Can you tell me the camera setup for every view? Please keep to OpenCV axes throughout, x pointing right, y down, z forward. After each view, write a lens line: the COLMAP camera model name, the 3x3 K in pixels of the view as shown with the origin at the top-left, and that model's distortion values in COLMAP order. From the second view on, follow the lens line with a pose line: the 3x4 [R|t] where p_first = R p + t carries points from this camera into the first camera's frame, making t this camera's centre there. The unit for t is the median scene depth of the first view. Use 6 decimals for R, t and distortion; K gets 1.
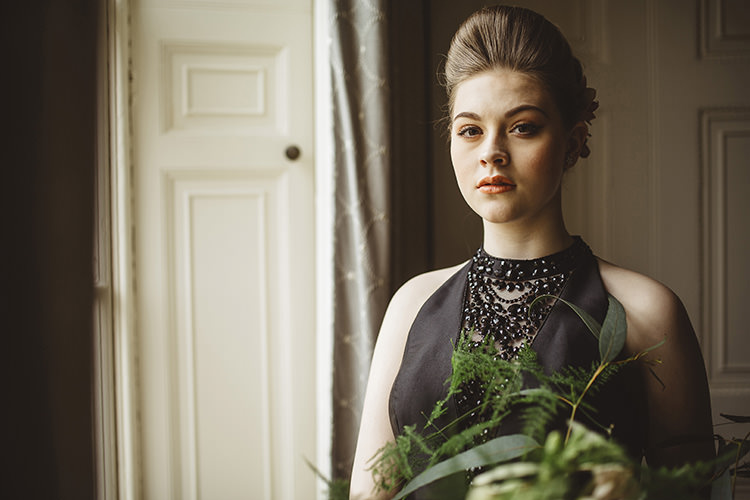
lens RADIAL K [[712.5, 0, 375.0], [0, 712.5, 250.0], [0, 0, 1]] dist [-0.031804, 0.012281]
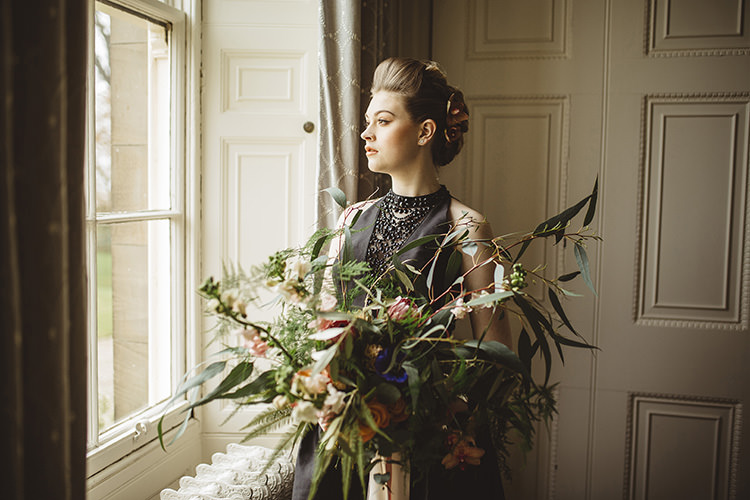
lens RADIAL K [[712.5, 0, 375.0], [0, 712.5, 250.0], [0, 0, 1]] dist [-0.031804, 0.012281]
pose [[0.995520, 0.037977, -0.086589, 0.273020], [-0.033264, 0.997919, 0.055247, 0.049935], [0.088507, -0.052119, 0.994711, -0.793506]]
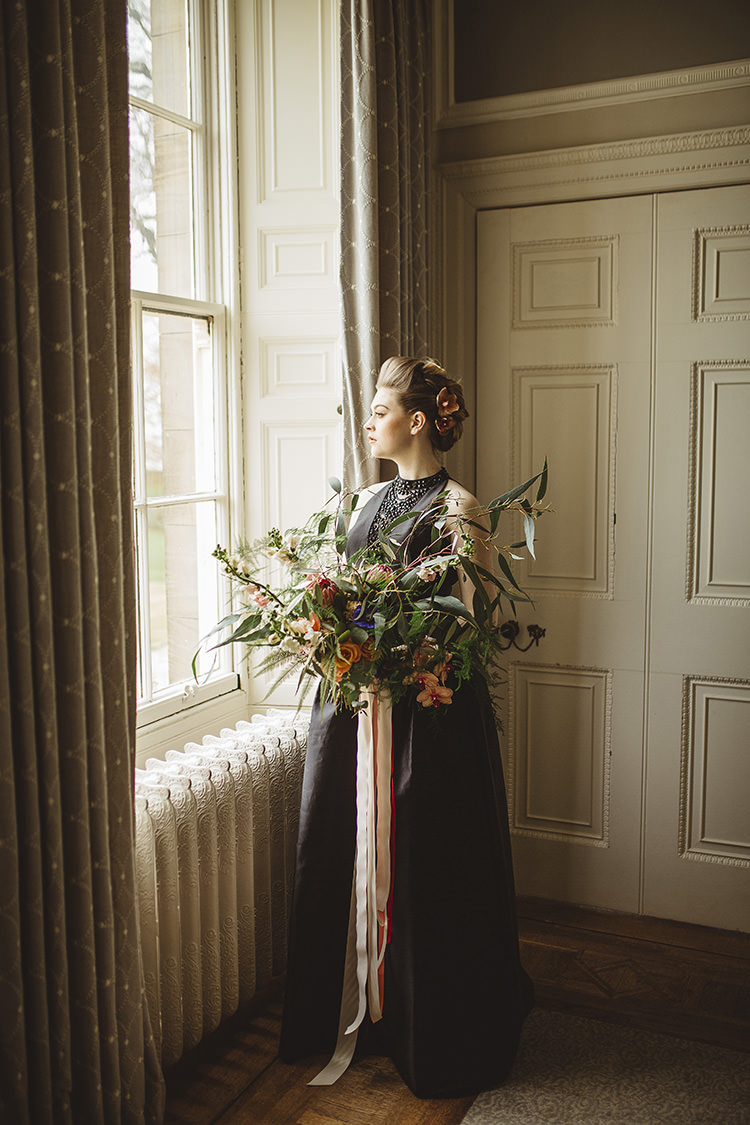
lens RADIAL K [[1068.8, 0, 375.0], [0, 1068.8, 562.5], [0, 0, 1]] dist [-0.031804, 0.012281]
pose [[0.964167, 0.036032, -0.262838, 0.976478], [-0.013410, 0.996087, 0.087358, -0.022775], [0.264957, -0.080703, 0.960877, -2.074891]]
